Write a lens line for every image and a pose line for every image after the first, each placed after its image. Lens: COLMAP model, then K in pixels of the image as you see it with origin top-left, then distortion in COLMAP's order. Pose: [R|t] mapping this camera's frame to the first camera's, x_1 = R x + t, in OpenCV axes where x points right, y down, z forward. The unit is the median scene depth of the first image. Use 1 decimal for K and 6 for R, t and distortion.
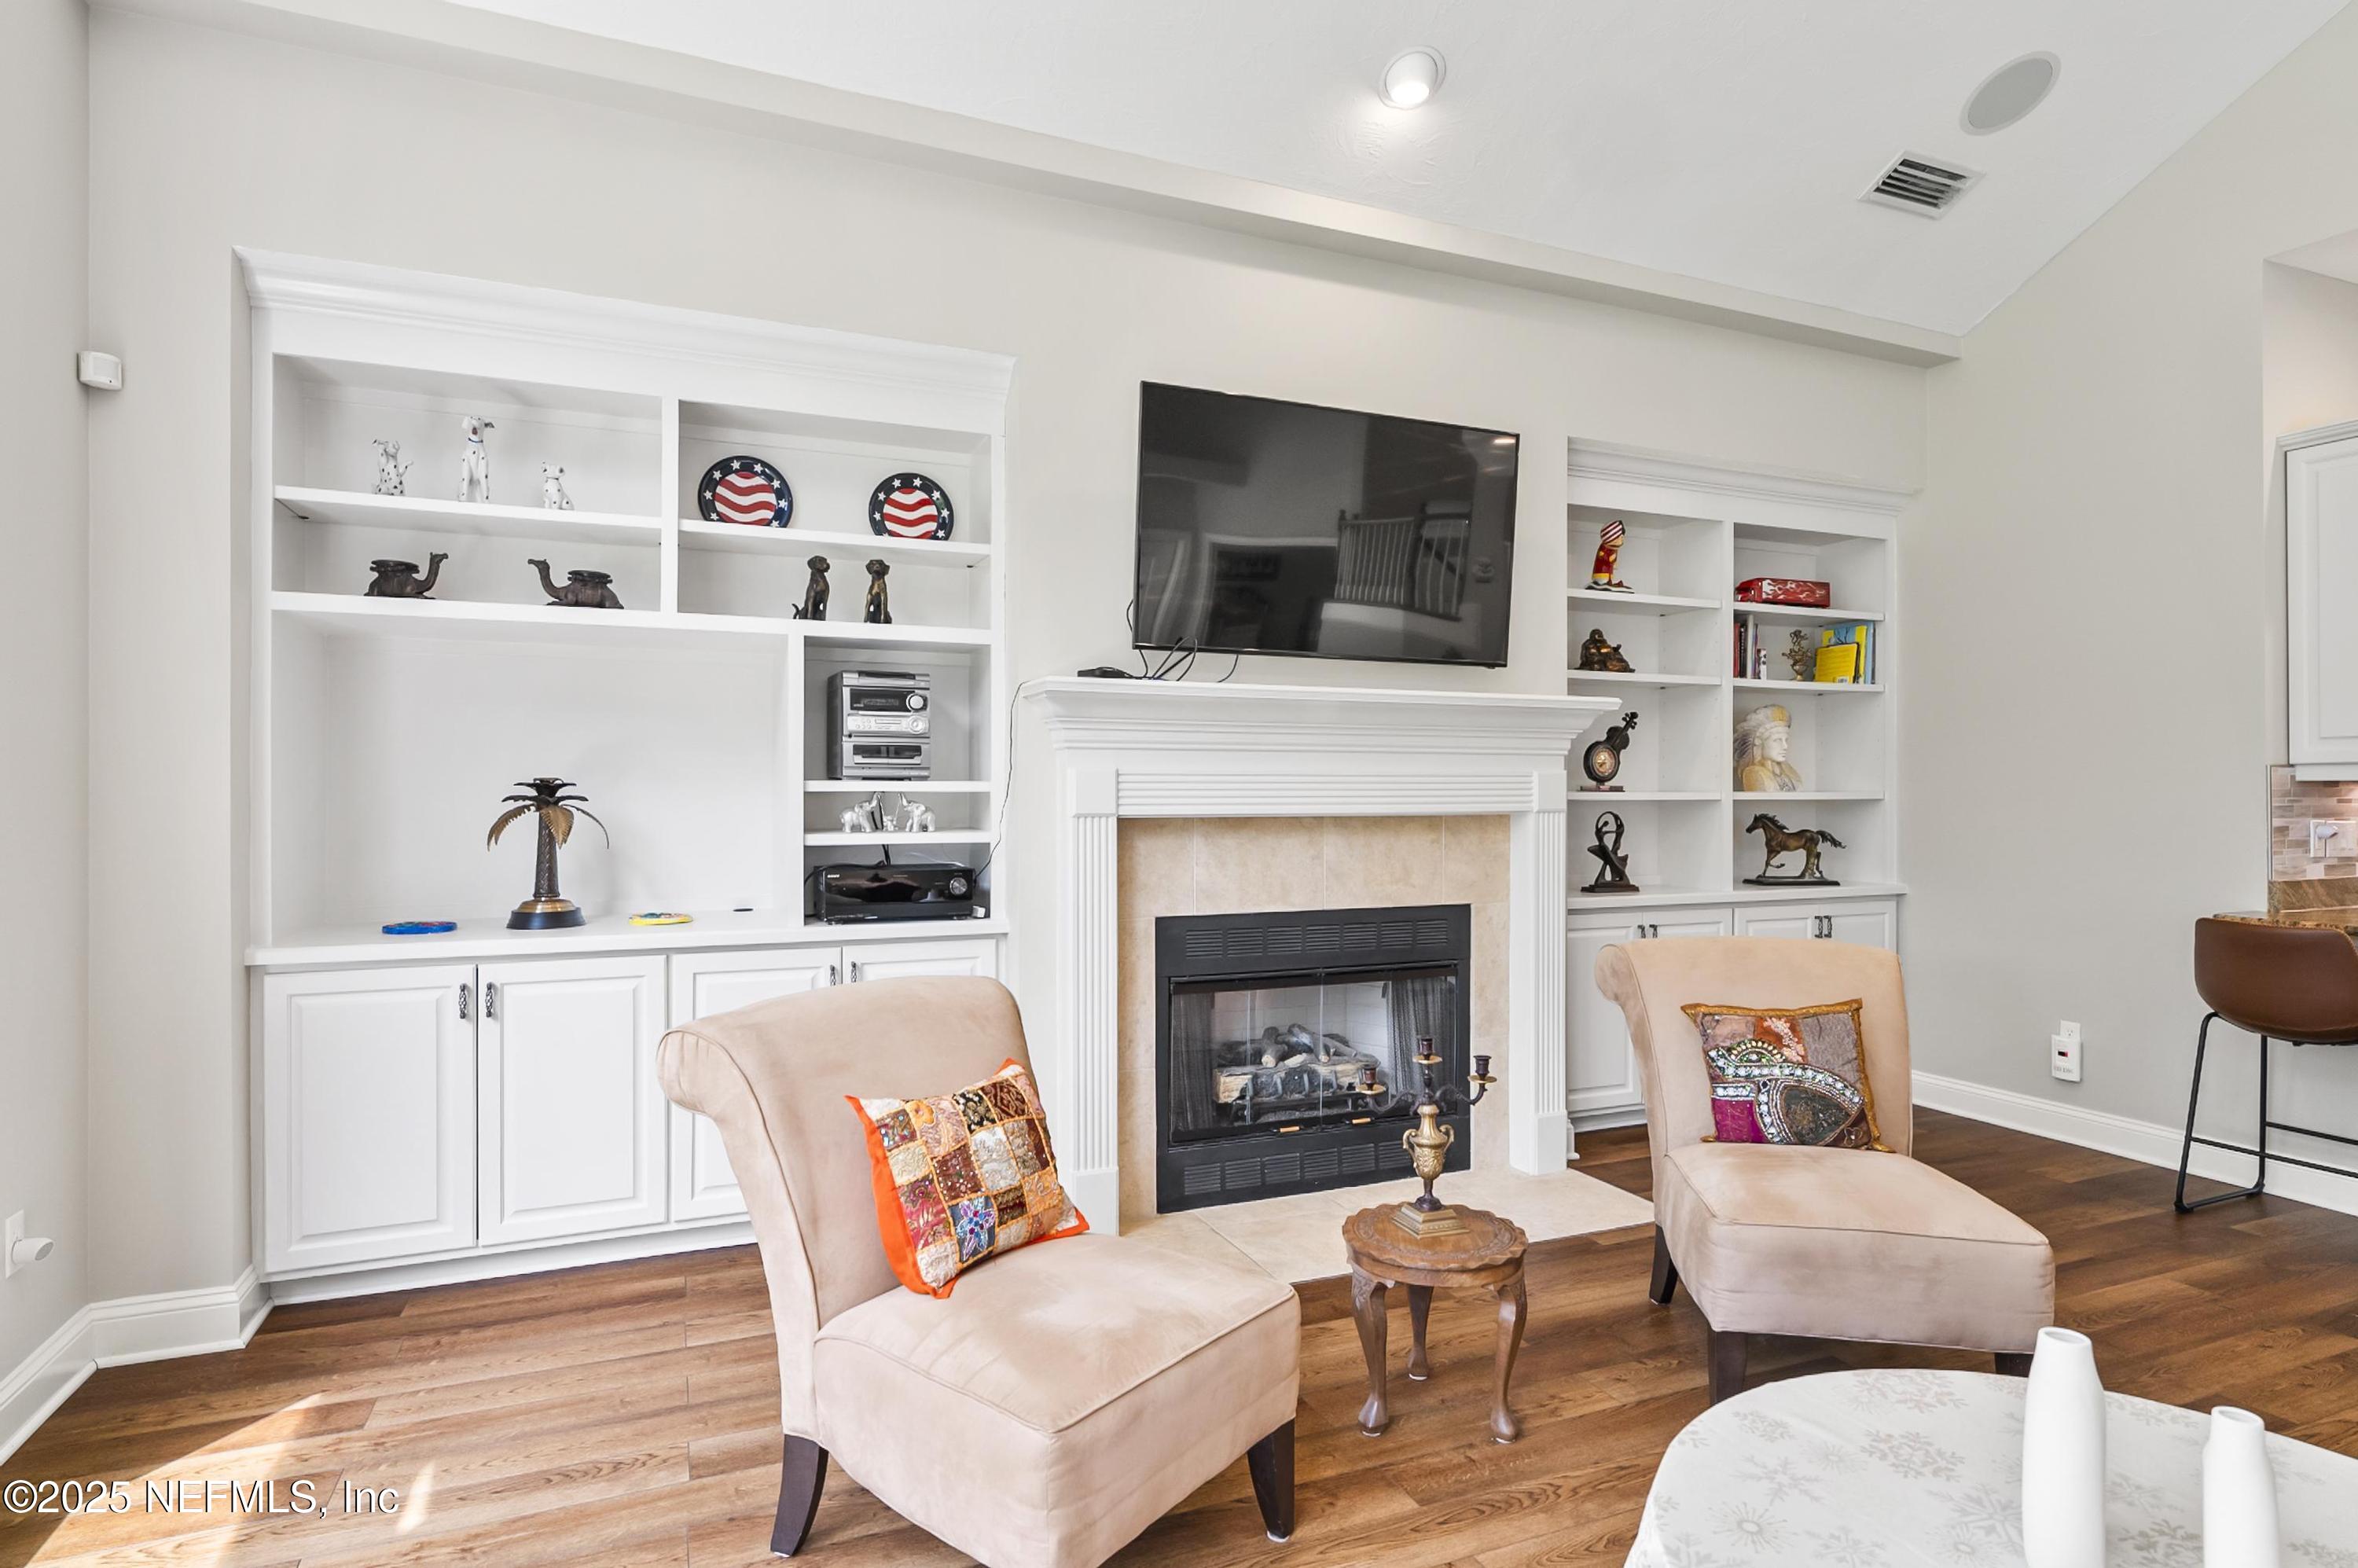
lens RADIAL K [[1237.5, 0, 1179.0], [0, 1237.5, 784.0], [0, 0, 1]] dist [0.003121, -0.000093]
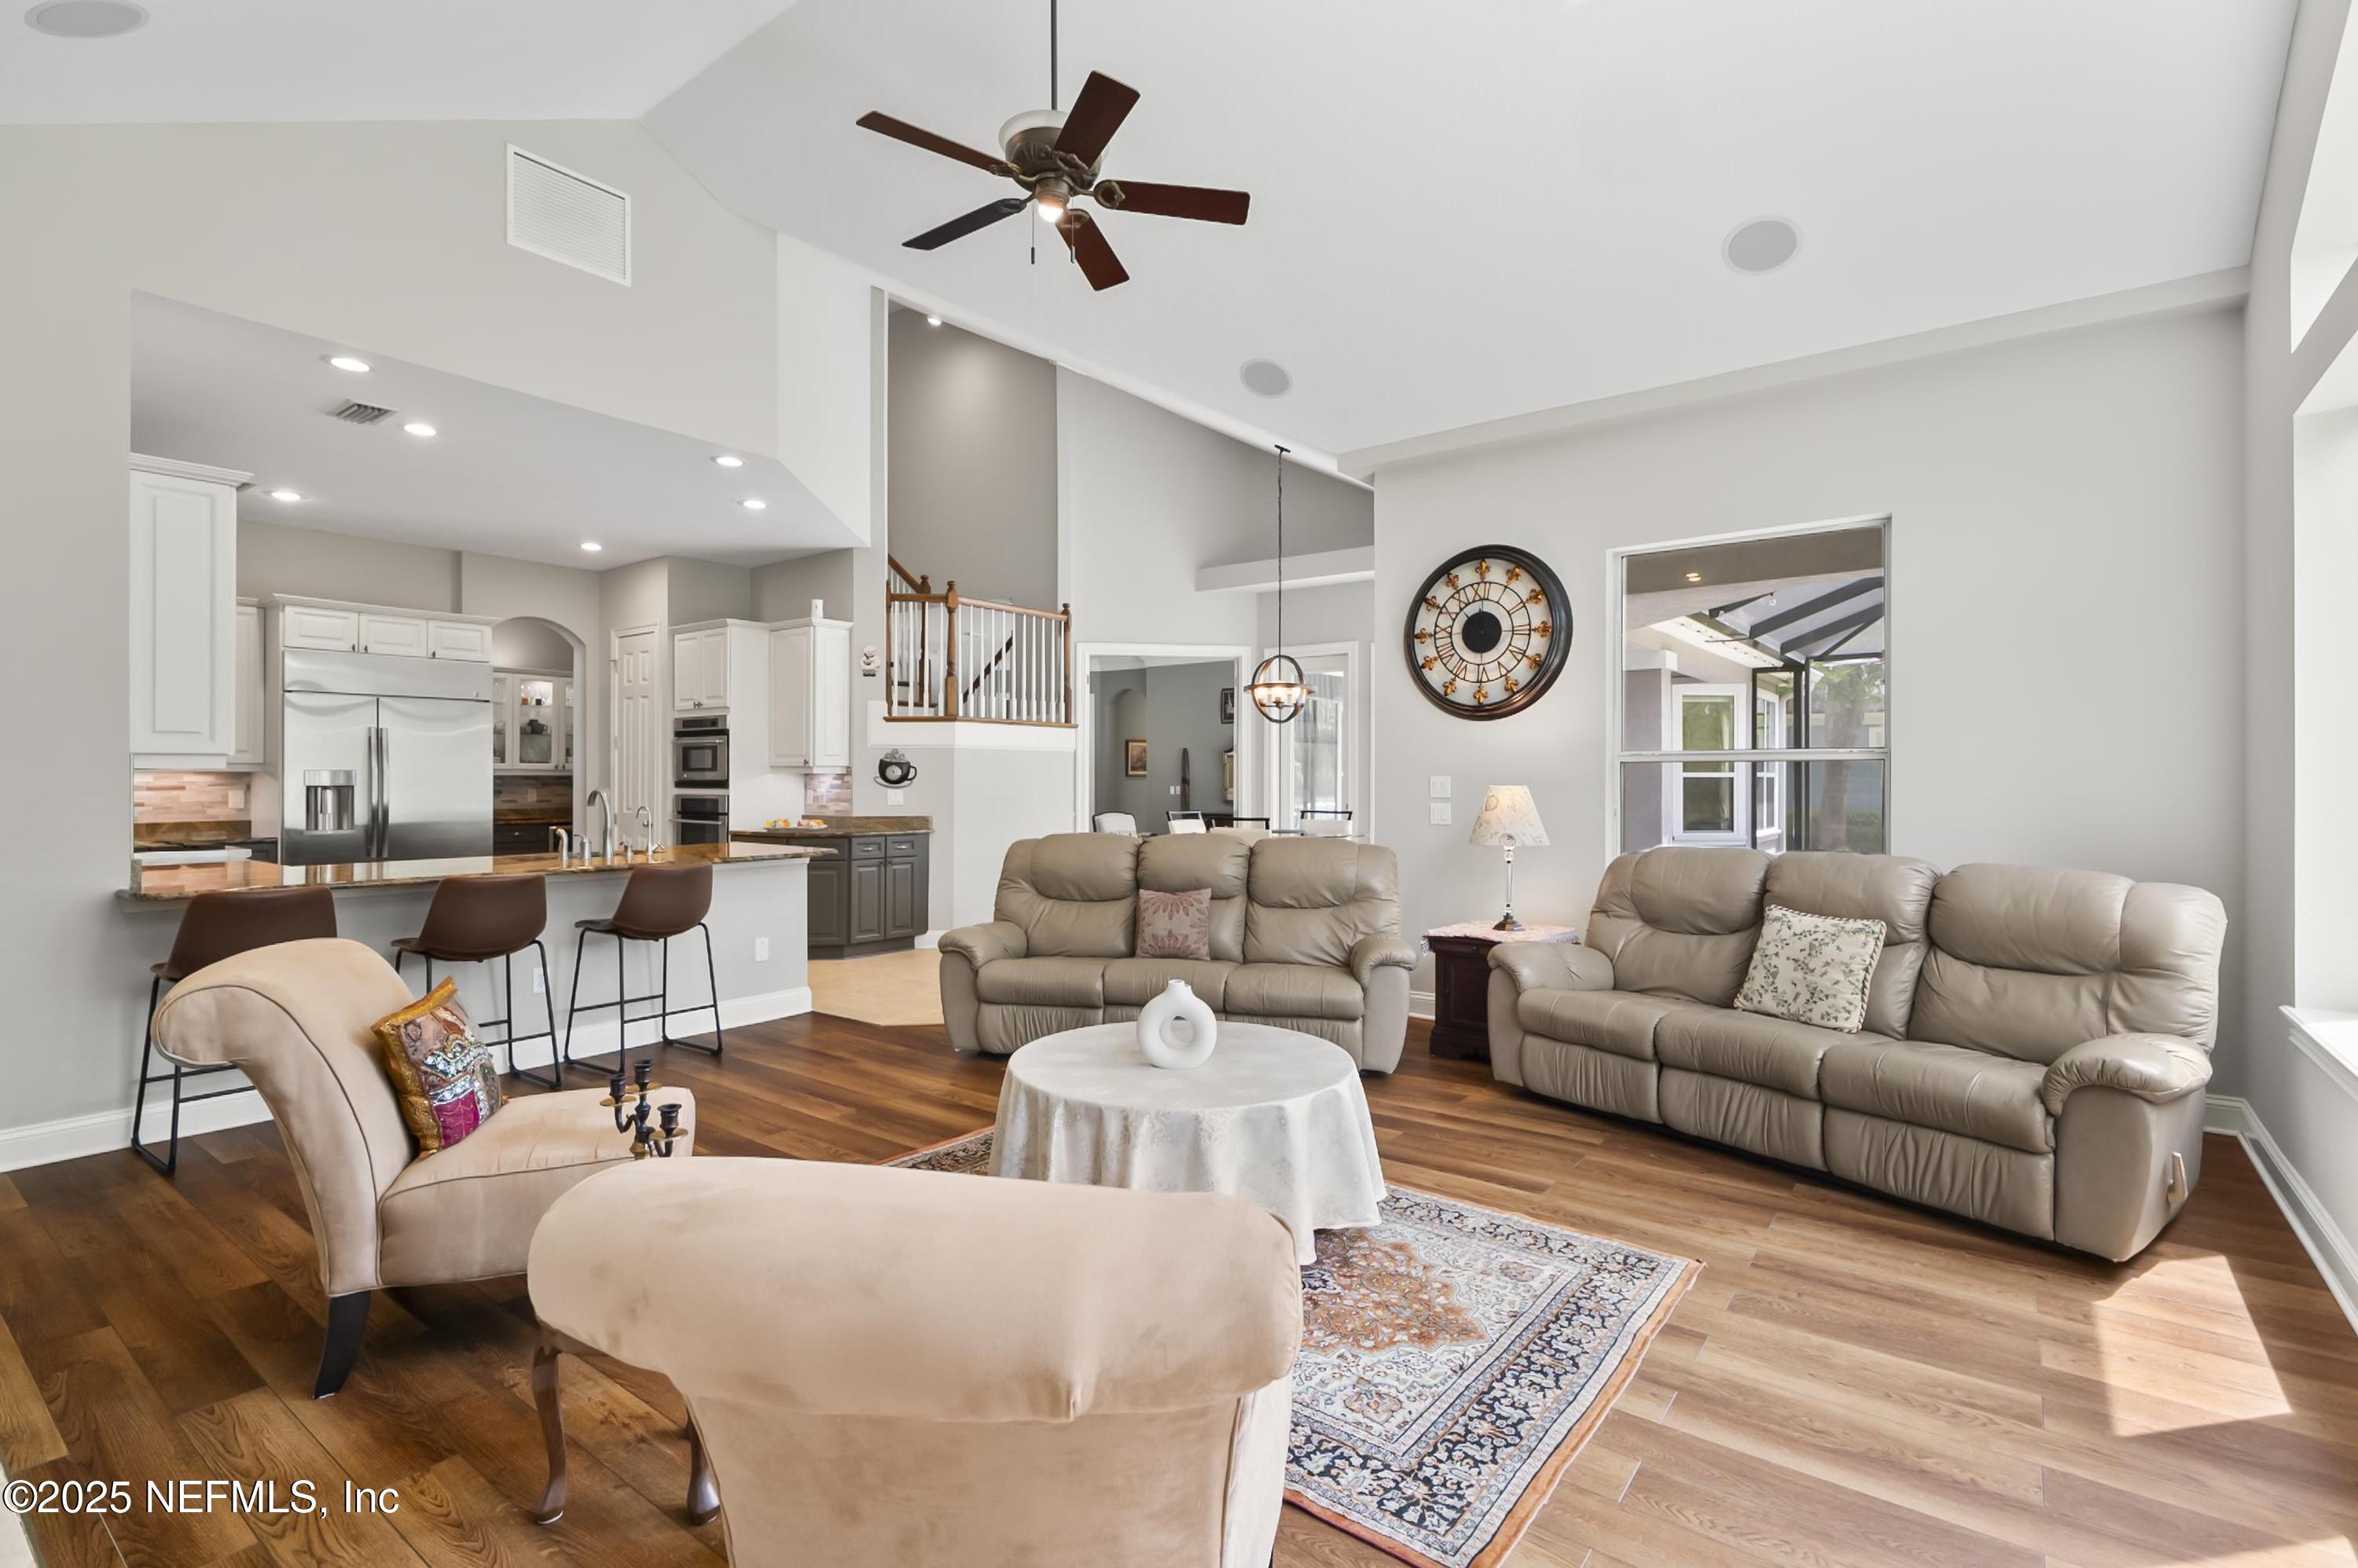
lens RADIAL K [[1099.6, 0, 1184.1], [0, 1099.6, 778.7], [0, 0, 1]] dist [0.005314, 0.000250]
pose [[-0.503296, -0.002442, 0.864111, -0.475577], [-0.005175, 0.999987, -0.000189, 0.000775], [-0.864099, -0.004567, -0.503302, 0.760759]]
